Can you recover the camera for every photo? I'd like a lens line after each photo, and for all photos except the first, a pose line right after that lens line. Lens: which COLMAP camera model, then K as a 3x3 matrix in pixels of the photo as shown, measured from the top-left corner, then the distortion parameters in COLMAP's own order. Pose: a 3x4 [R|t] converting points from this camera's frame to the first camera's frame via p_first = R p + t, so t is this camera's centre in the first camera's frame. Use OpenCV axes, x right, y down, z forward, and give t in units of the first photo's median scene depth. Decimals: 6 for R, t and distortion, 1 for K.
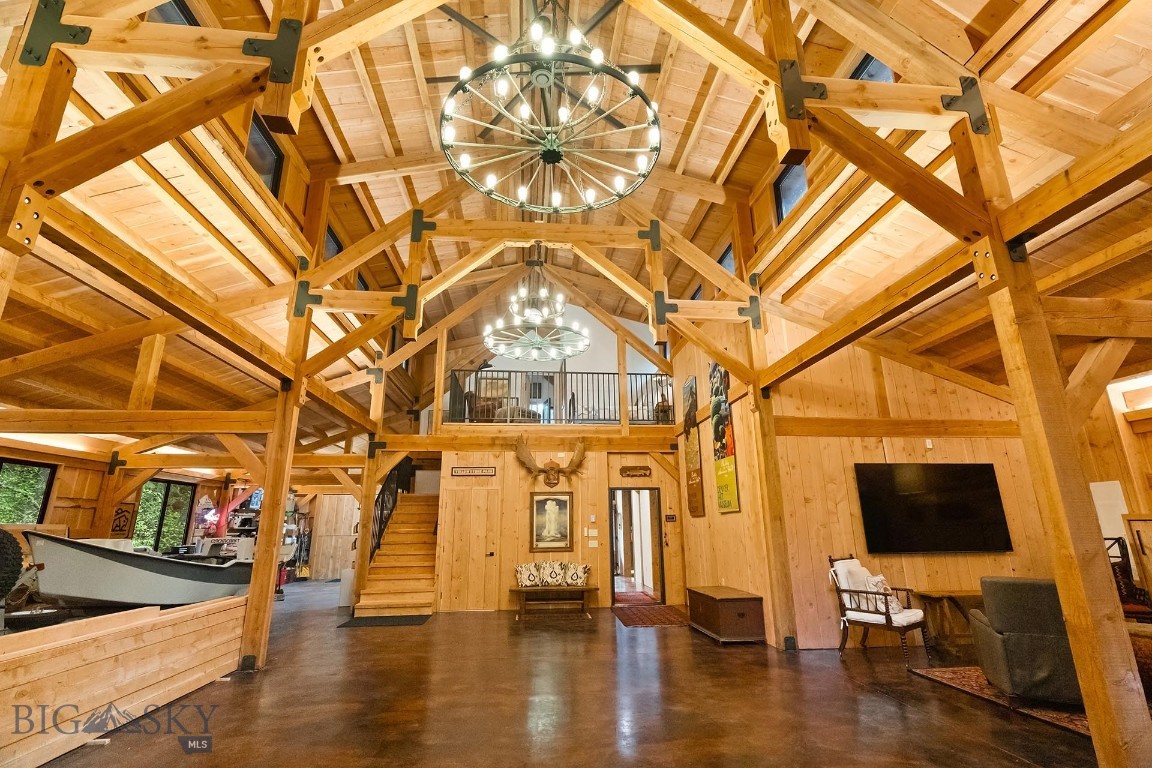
lens RADIAL K [[529.4, 0, 581.7], [0, 529.4, 377.8], [0, 0, 1]] dist [0.003693, 0.000105]
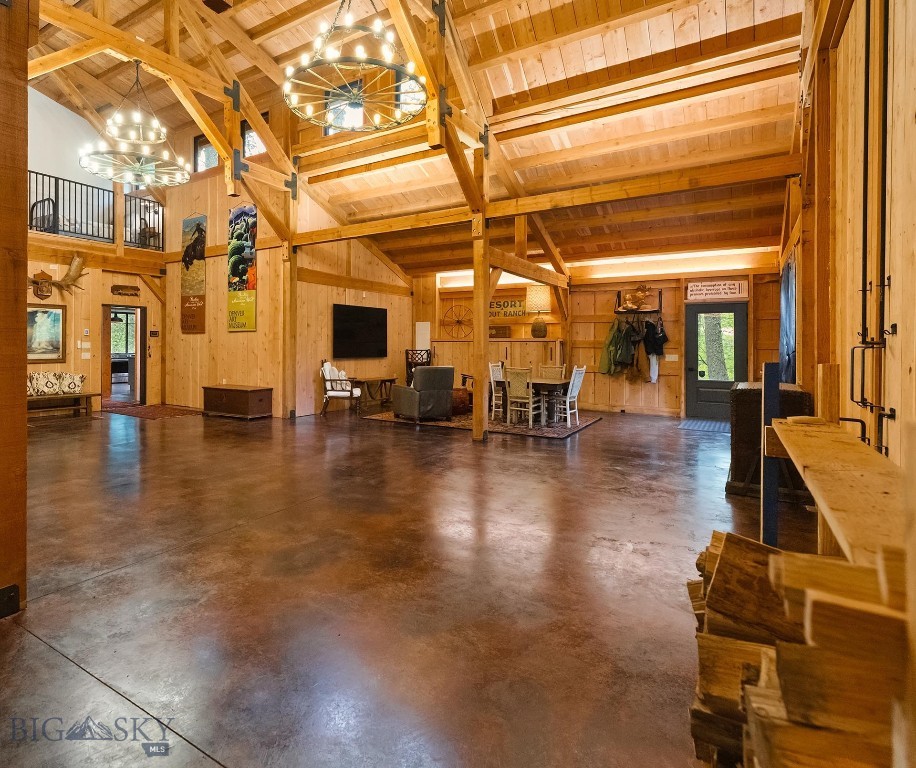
lens RADIAL K [[530.1, 0, 370.3], [0, 530.1, 341.7], [0, 0, 1]] dist [-0.000427, 0.016663]
pose [[0.657527, 0.016351, 0.753254, -0.420741], [-0.216331, 0.961764, 0.167961, -0.010766], [-0.721706, -0.273391, 0.635923, -0.067799]]
